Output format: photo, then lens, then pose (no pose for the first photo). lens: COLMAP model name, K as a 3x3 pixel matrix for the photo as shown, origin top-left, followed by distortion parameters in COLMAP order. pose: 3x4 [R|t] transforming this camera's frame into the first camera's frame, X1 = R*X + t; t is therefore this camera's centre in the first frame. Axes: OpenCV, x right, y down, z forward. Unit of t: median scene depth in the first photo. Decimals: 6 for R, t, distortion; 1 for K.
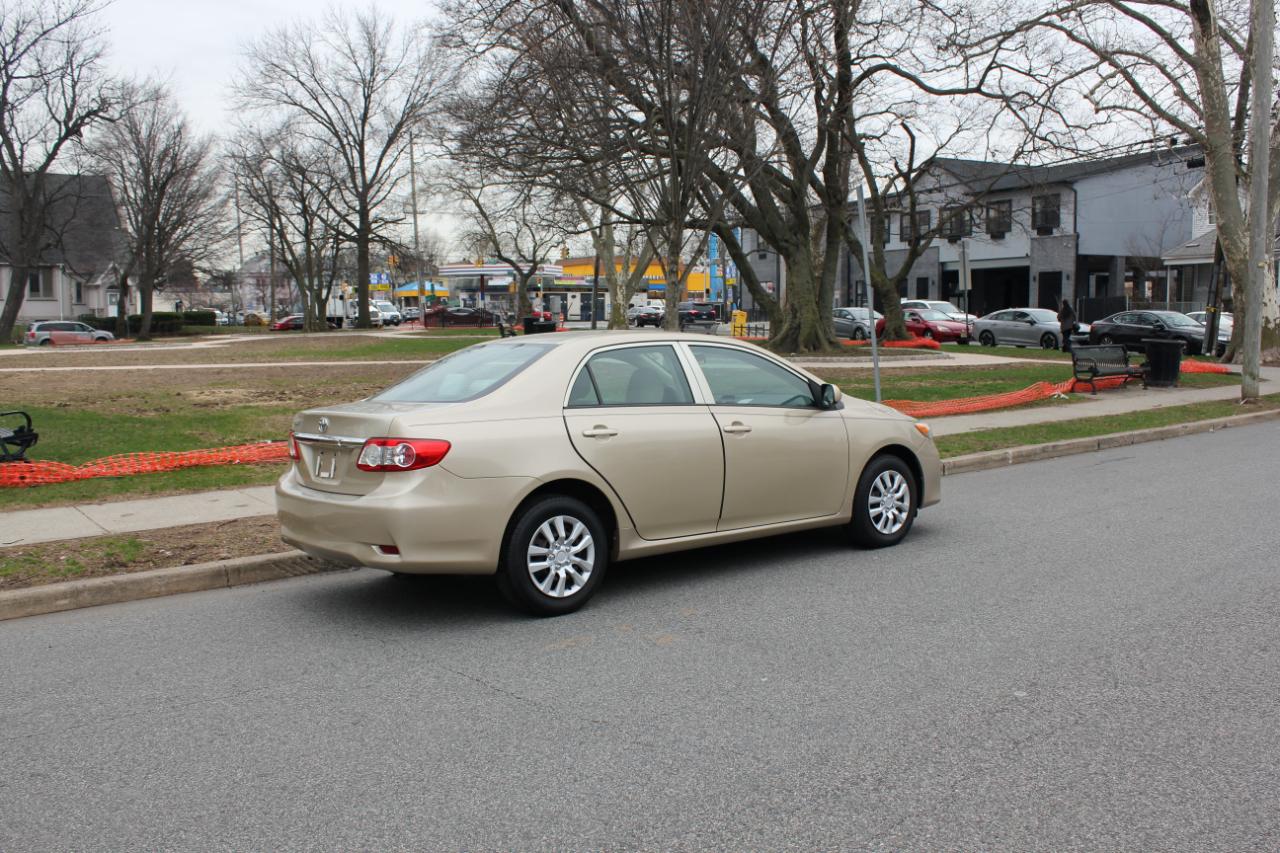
lens RADIAL K [[1354.2, 0, 657.3], [0, 1354.2, 420.9], [0, 0, 1]] dist [-0.090838, 0.000000]
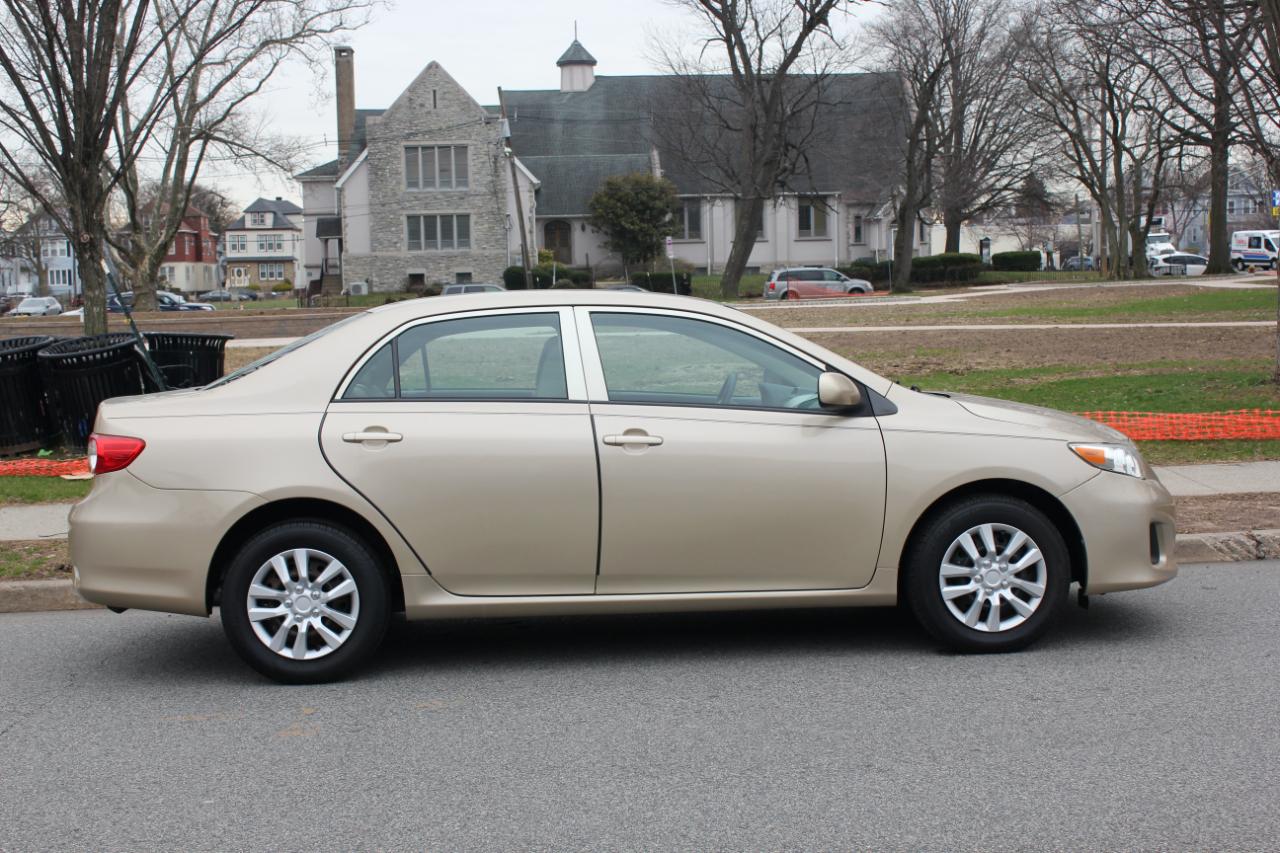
lens RADIAL K [[1878.5, 0, 560.9], [0, 1878.5, 533.3], [0, 0, 1]] dist [-0.032853, 0.000000]
pose [[0.759799, 0.077125, -0.645568, 0.203420], [-0.031497, 0.996140, 0.081936, -0.007658], [0.649395, -0.041922, 0.759295, 0.093345]]
